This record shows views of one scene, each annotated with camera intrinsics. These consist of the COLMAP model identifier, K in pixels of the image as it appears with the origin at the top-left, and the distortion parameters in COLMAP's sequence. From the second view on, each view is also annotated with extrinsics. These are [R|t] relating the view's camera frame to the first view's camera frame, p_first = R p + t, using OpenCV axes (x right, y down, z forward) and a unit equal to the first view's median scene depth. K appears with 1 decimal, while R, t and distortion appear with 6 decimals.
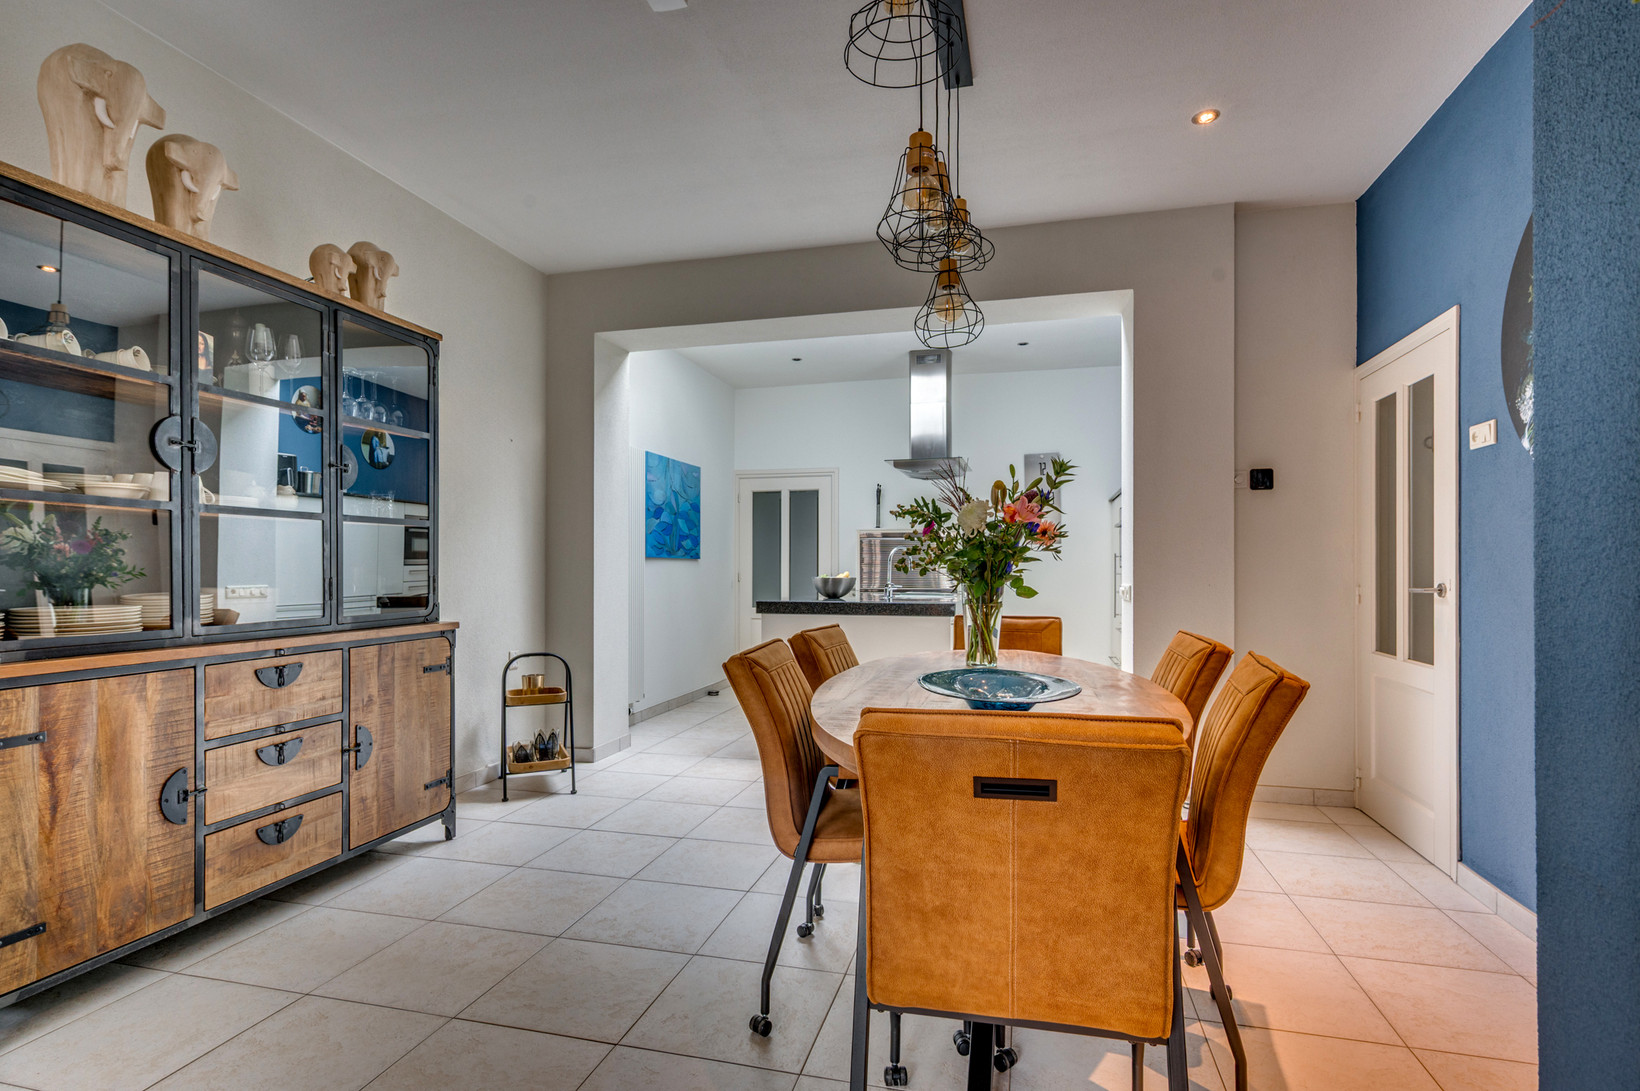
lens RADIAL K [[794.4, 0, 822.2], [0, 794.4, 563.8], [0, 0, 1]] dist [0.005358, -0.002340]
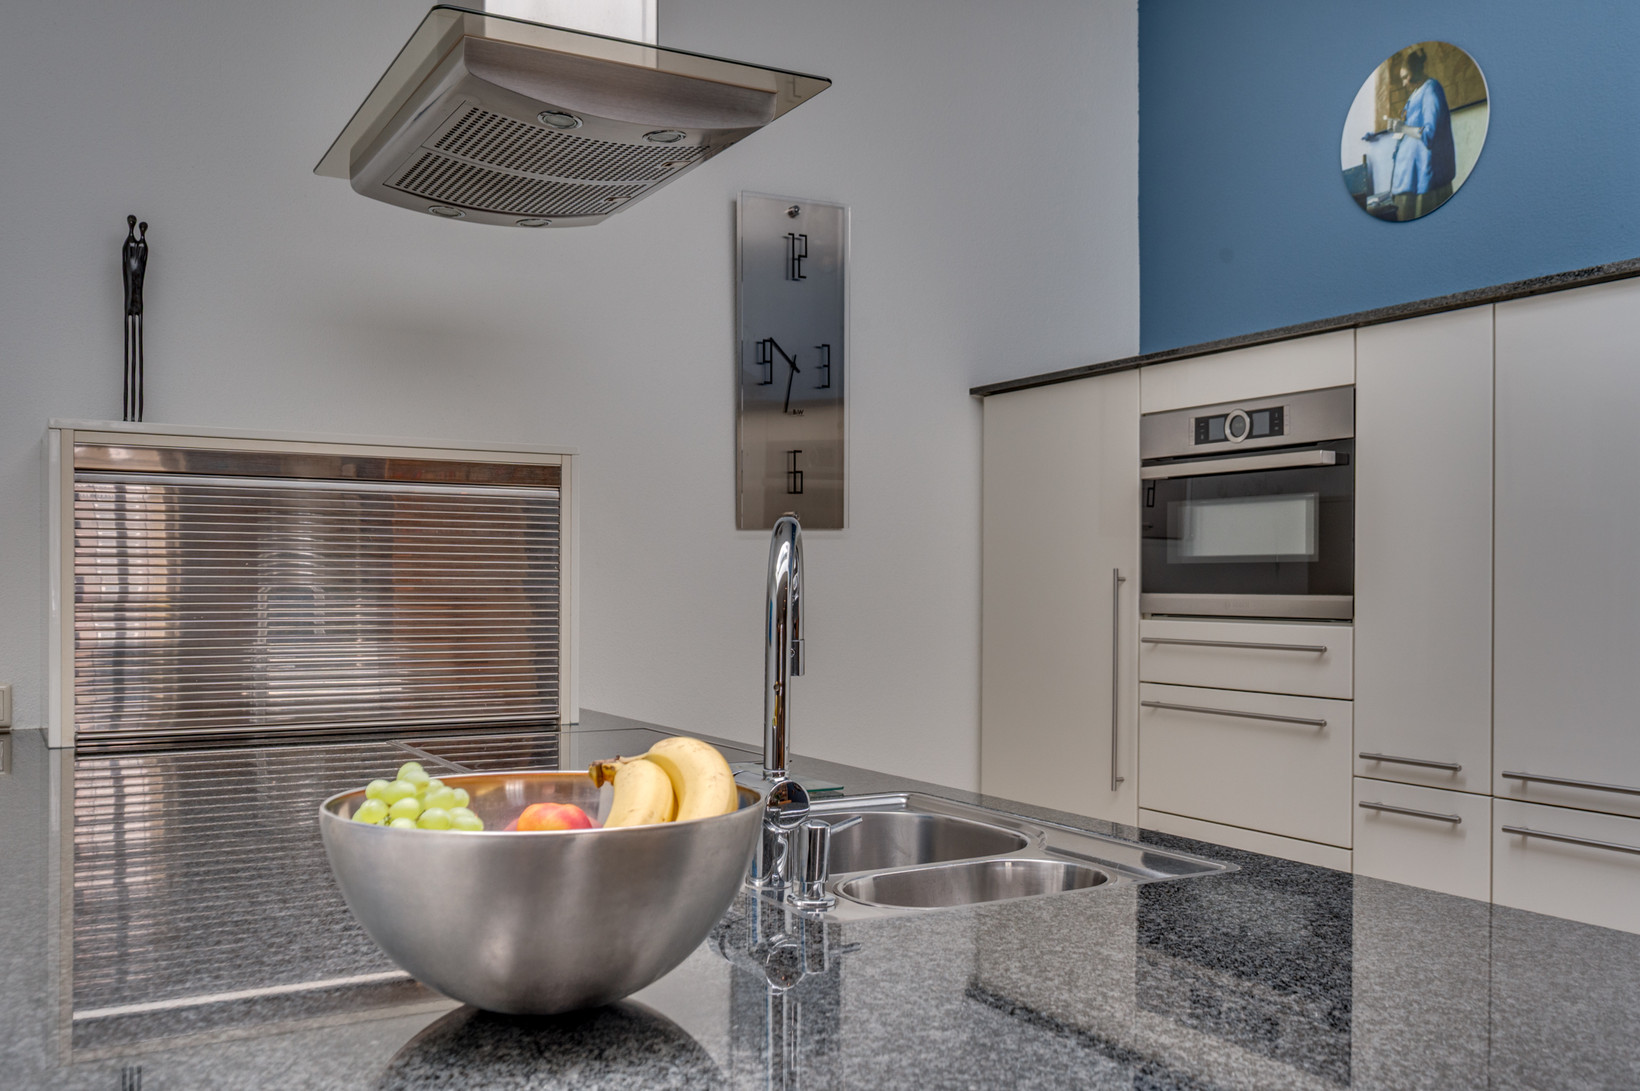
lens RADIAL K [[1443.5, 0, 820.5], [0, 1443.5, 585.6], [0, 0, 1]] dist [-0.003277, 0.007335]
pose [[0.714320, 0.000112, 0.699820, -0.157007], [-0.008698, 0.999924, 0.008718, -0.023135], [-0.699766, -0.012314, 0.714266, 1.489196]]
